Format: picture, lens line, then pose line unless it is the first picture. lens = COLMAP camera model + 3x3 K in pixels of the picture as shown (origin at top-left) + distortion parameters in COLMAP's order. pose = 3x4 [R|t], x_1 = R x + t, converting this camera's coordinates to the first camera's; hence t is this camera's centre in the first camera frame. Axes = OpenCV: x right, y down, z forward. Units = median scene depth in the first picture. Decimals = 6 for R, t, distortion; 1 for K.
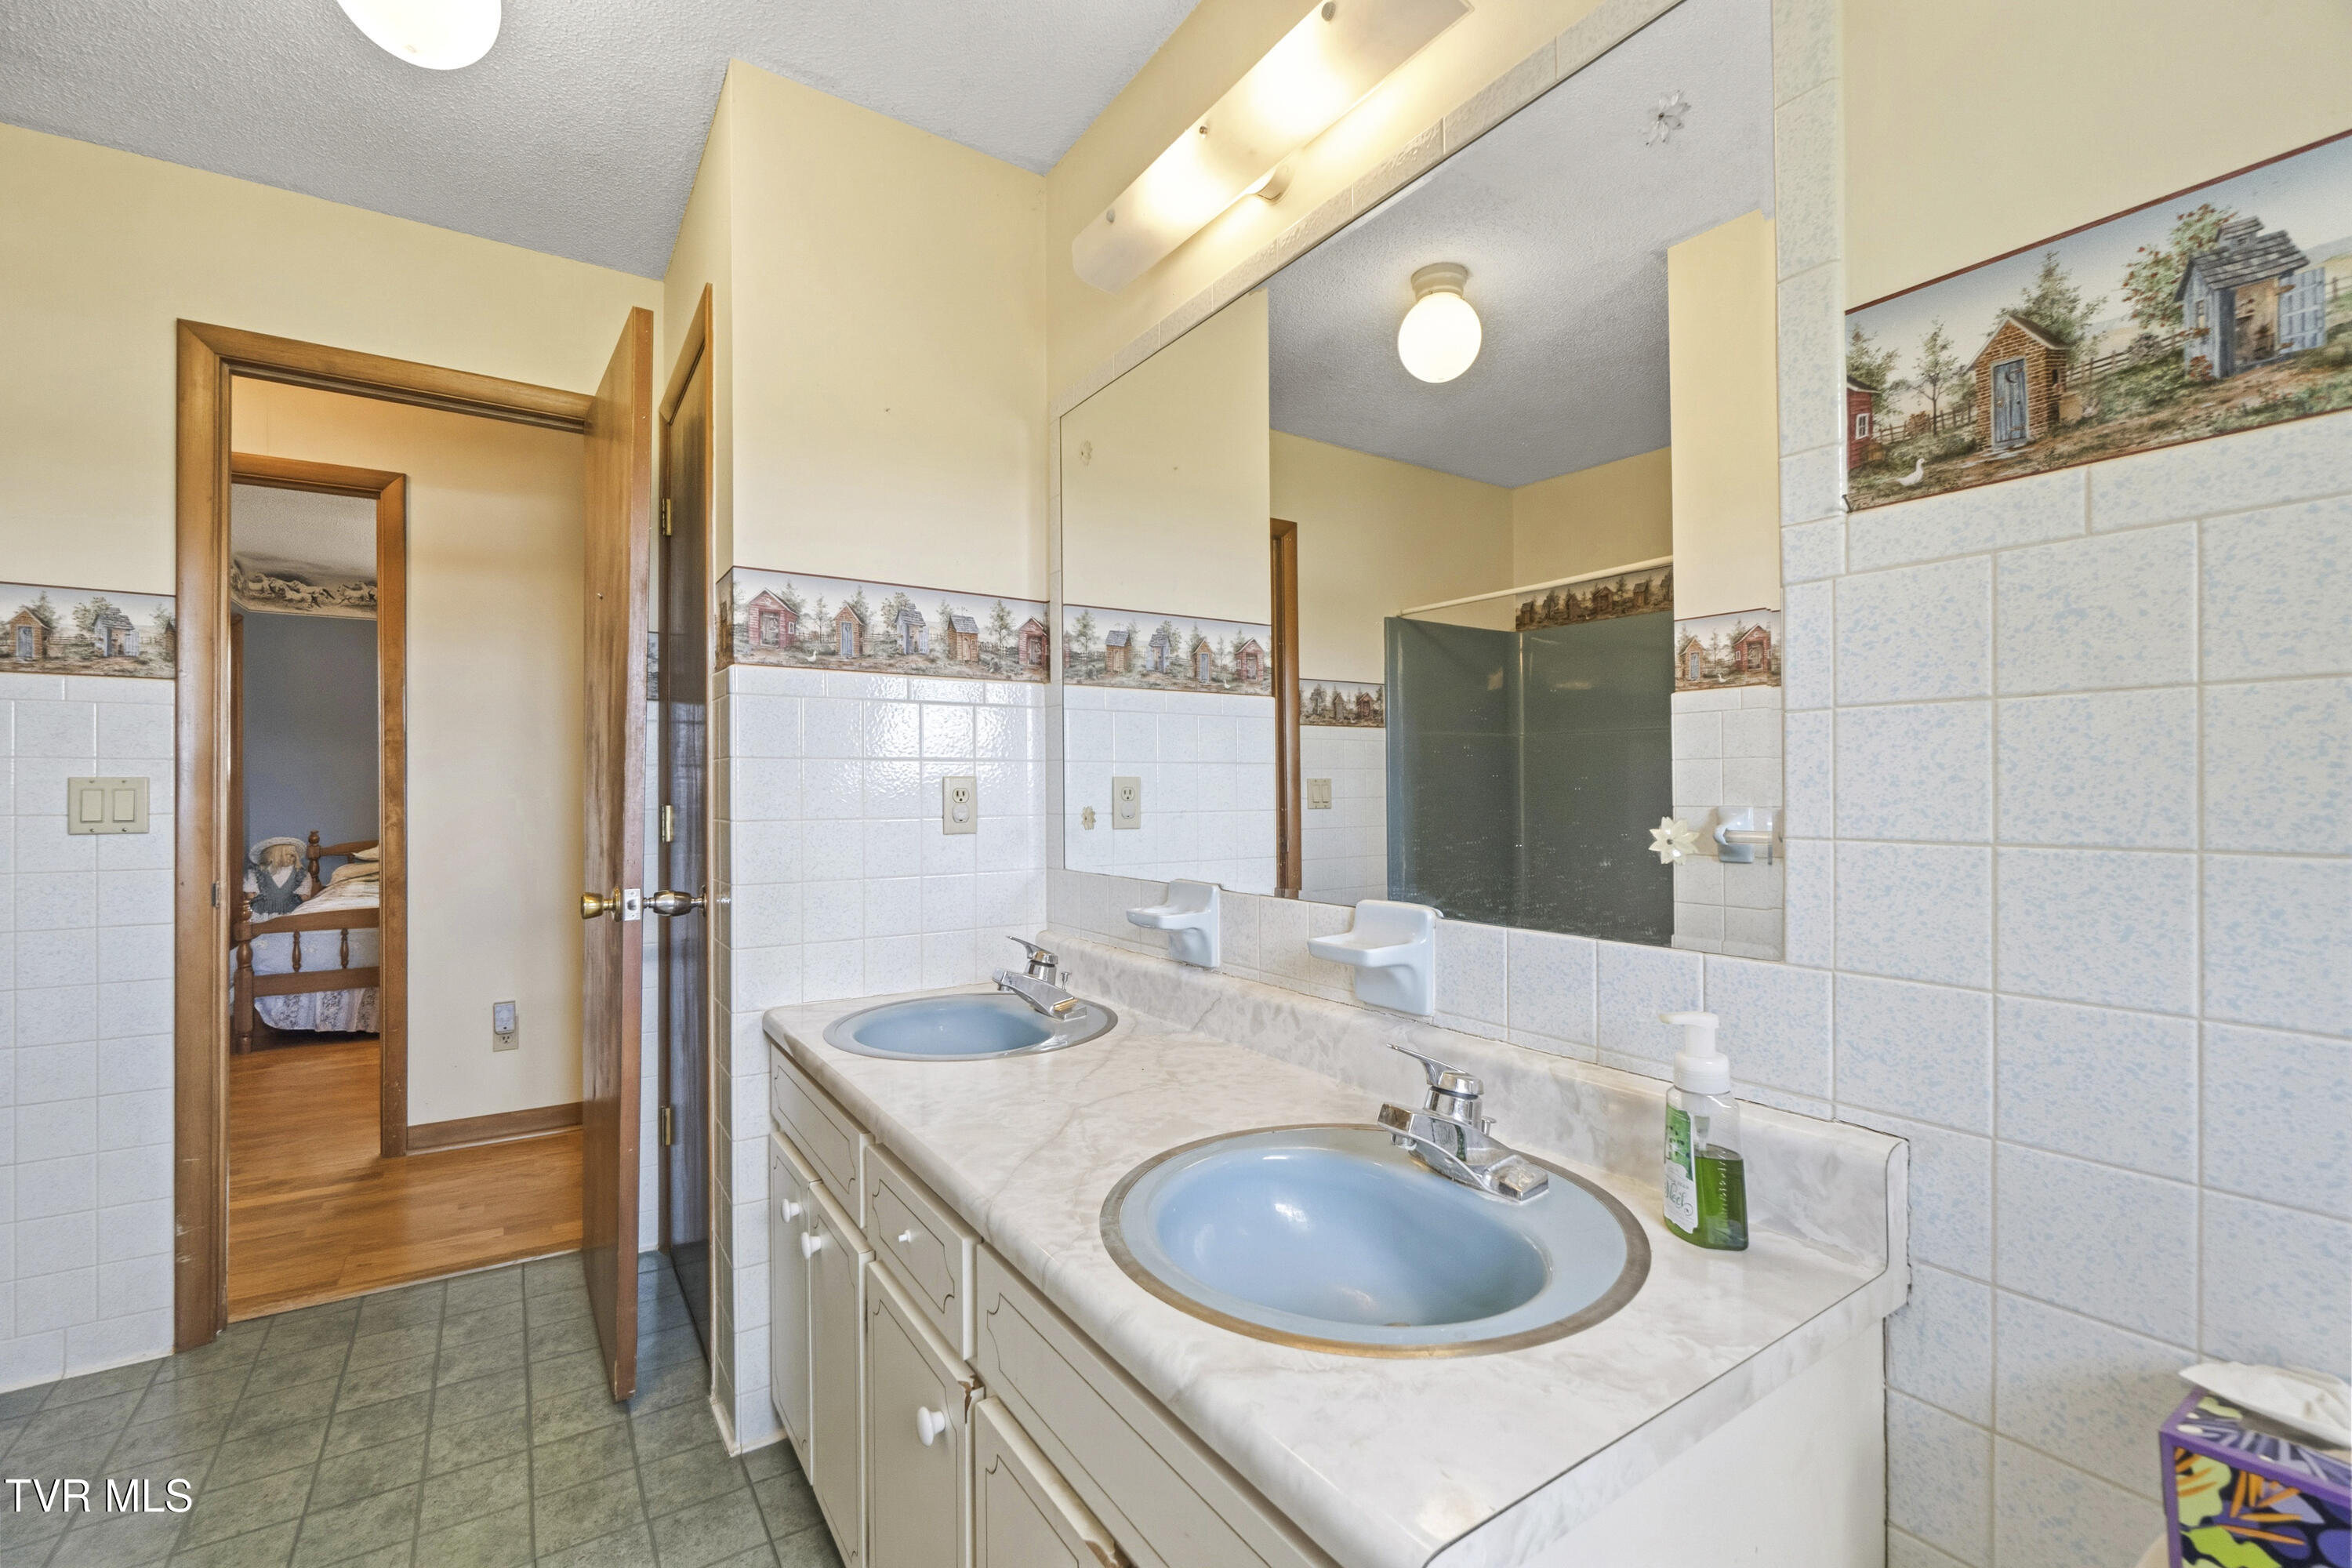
lens RADIAL K [[1024.4, 0, 1181.2], [0, 1024.4, 780.3], [0, 0, 1]] dist [-0.002426, 0.001465]
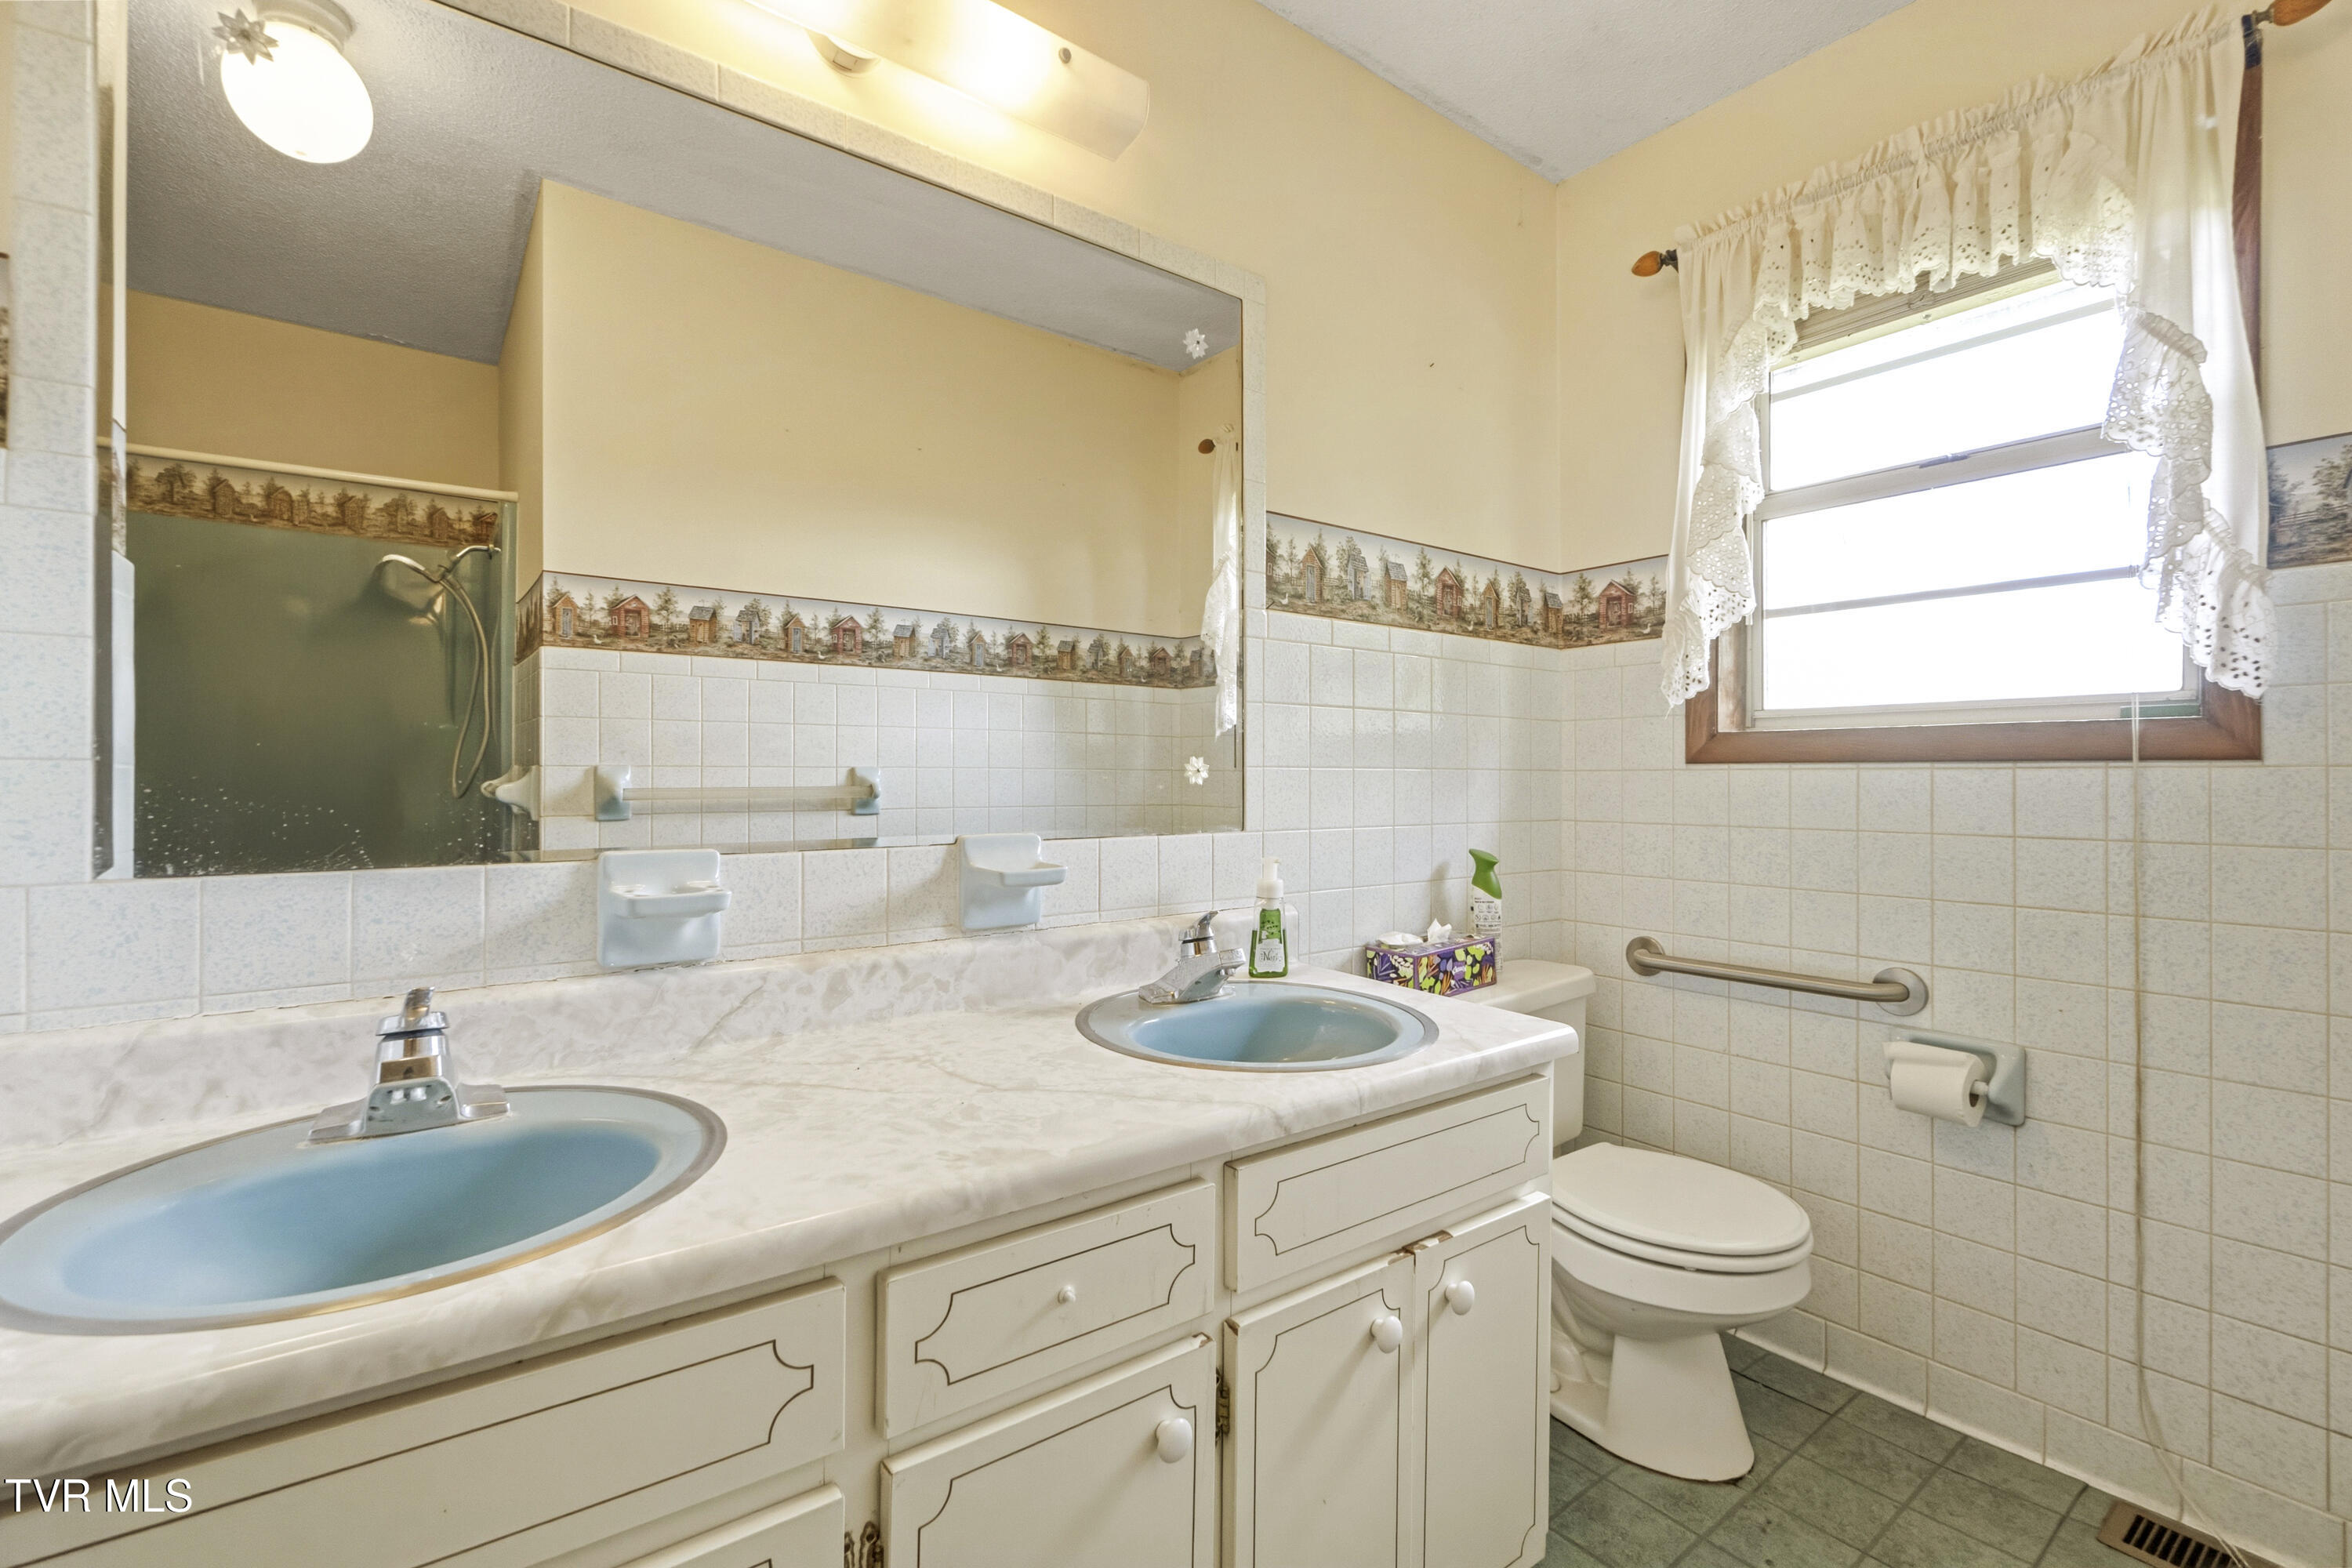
lens RADIAL K [[1024.4, 0, 1186.0], [0, 1024.4, 769.5], [0, 0, 1]] dist [-0.002426, 0.001465]
pose [[-0.073224, 0.013267, 0.997227, -0.910759], [-0.013587, 0.999805, -0.014299, 0.061211], [-0.997223, -0.014596, -0.073029, 0.860202]]
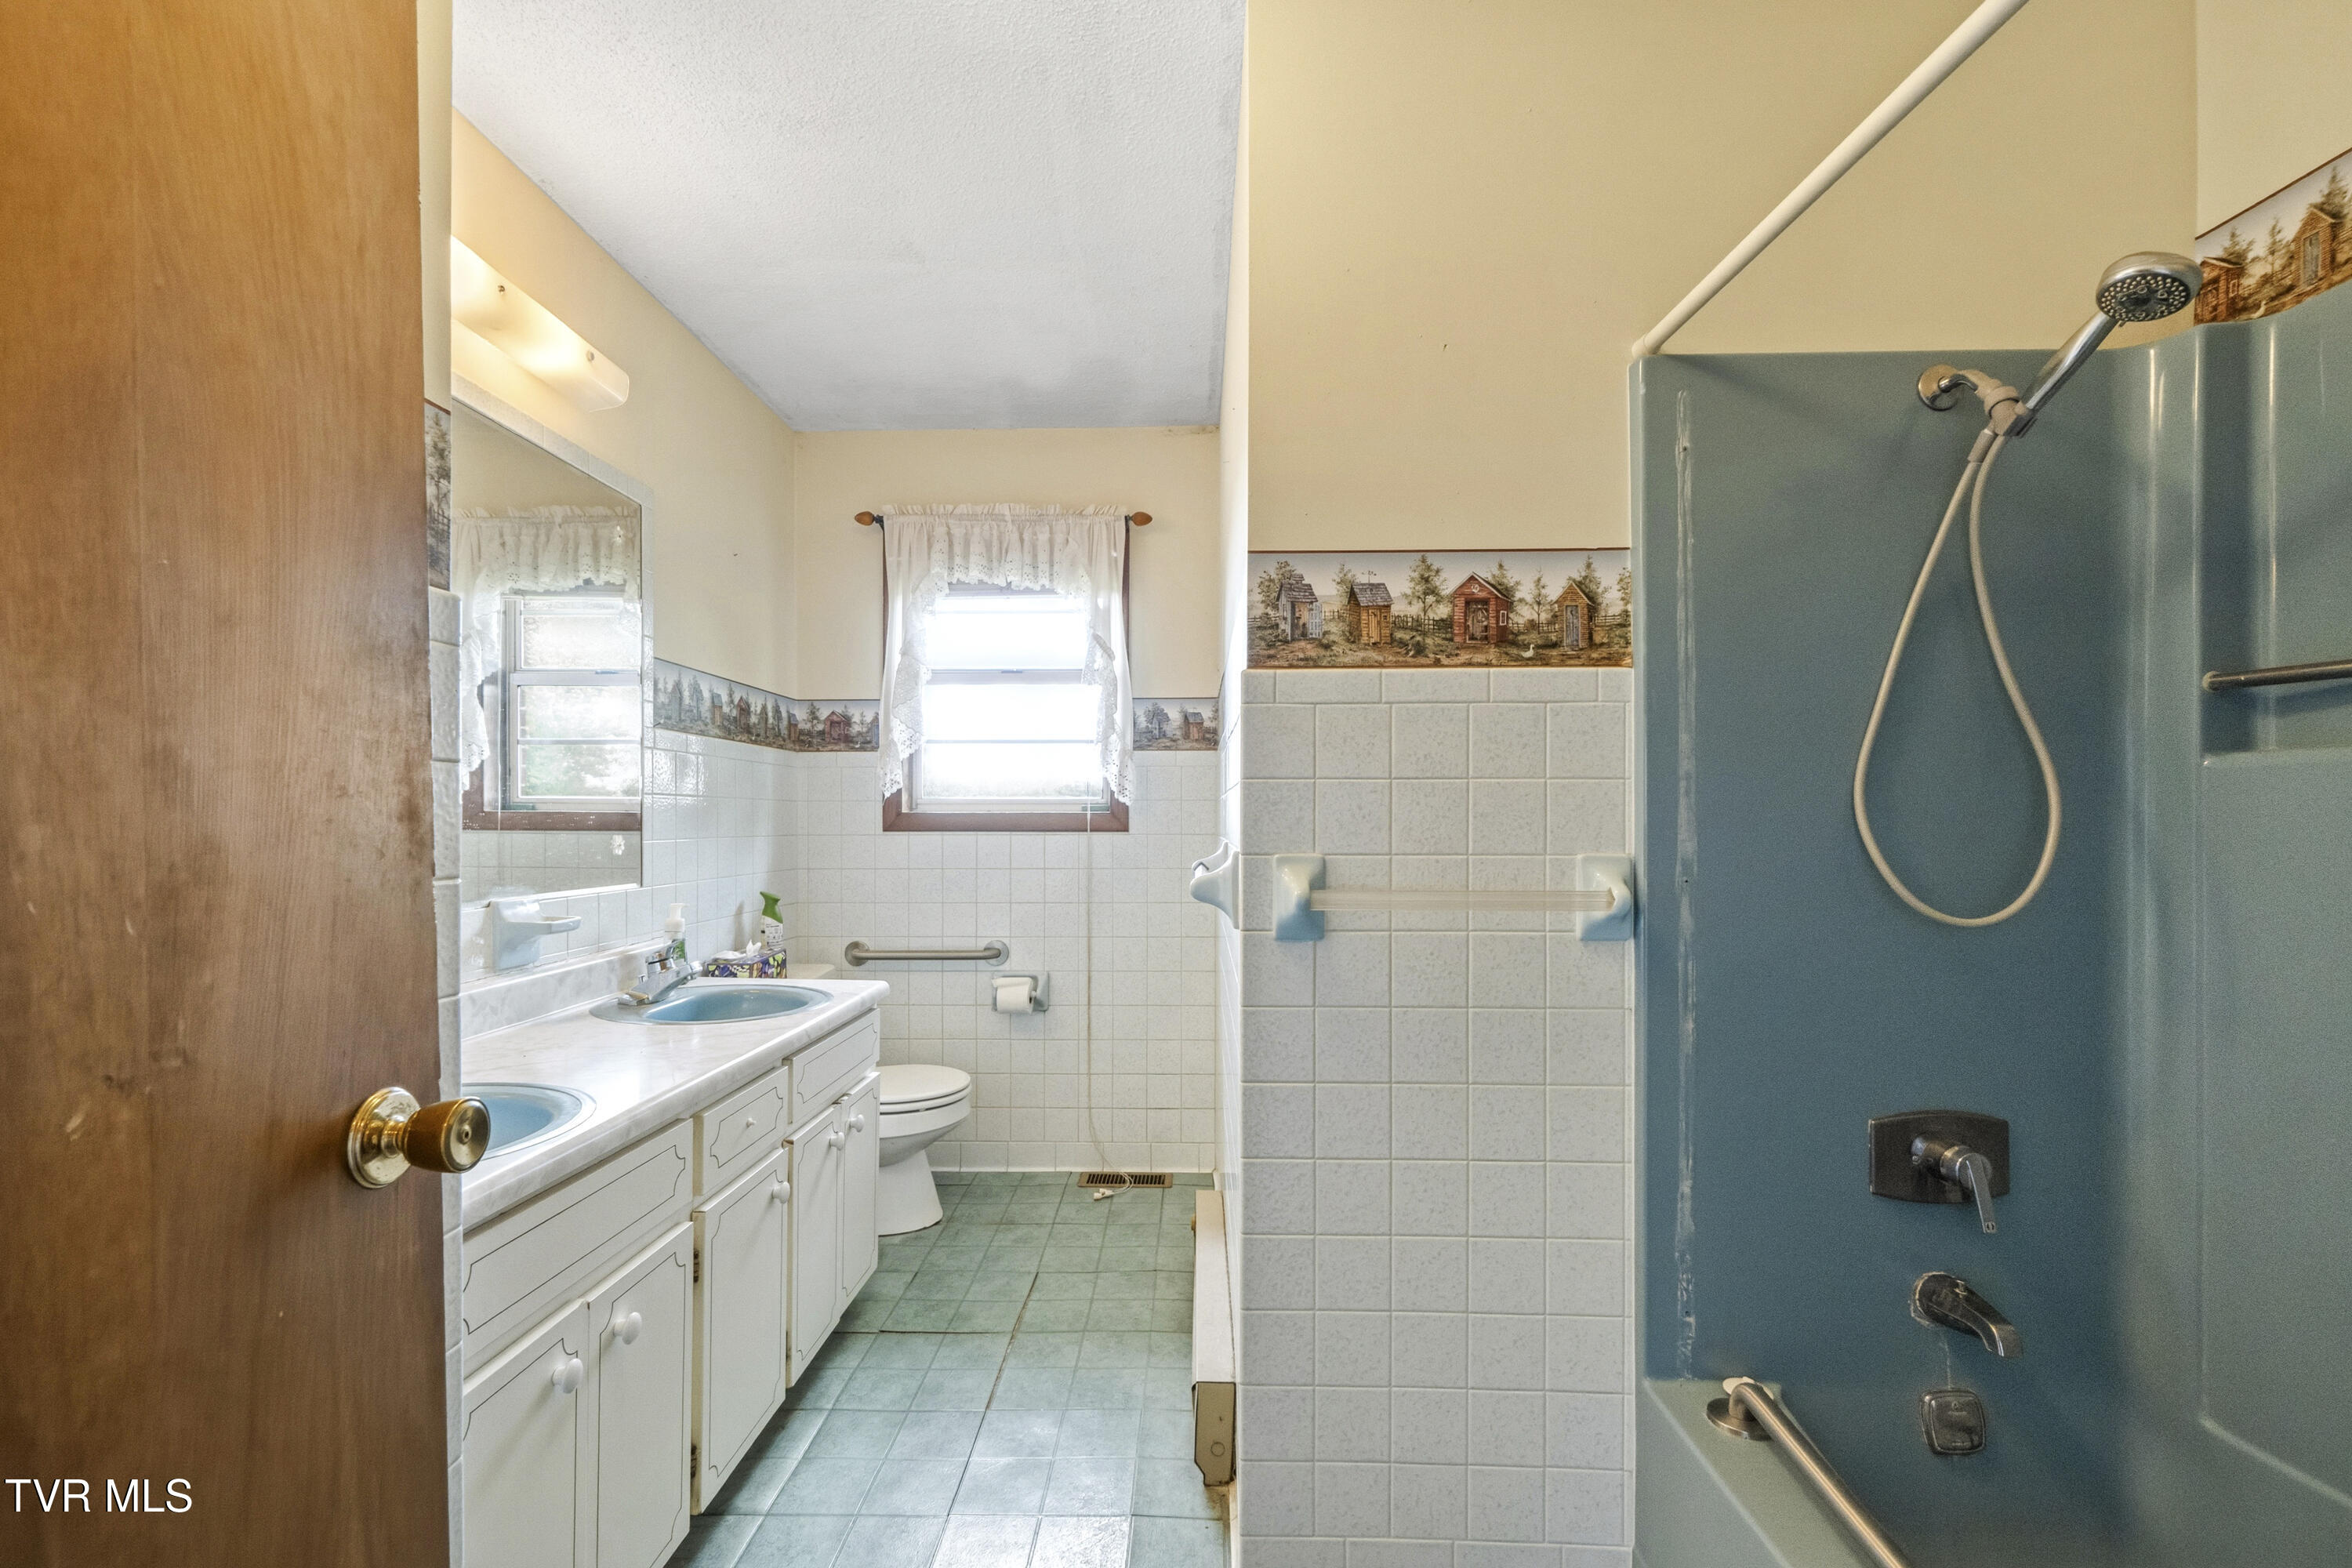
lens RADIAL K [[1024.4, 0, 1183.1], [0, 1024.4, 793.4], [0, 0, 1]] dist [-0.002426, 0.001465]
pose [[-0.830856, 0.019846, 0.556133, -1.438729], [-0.001448, 0.999283, -0.037825, 0.020761], [-0.556485, -0.032232, -0.830232, 1.681487]]
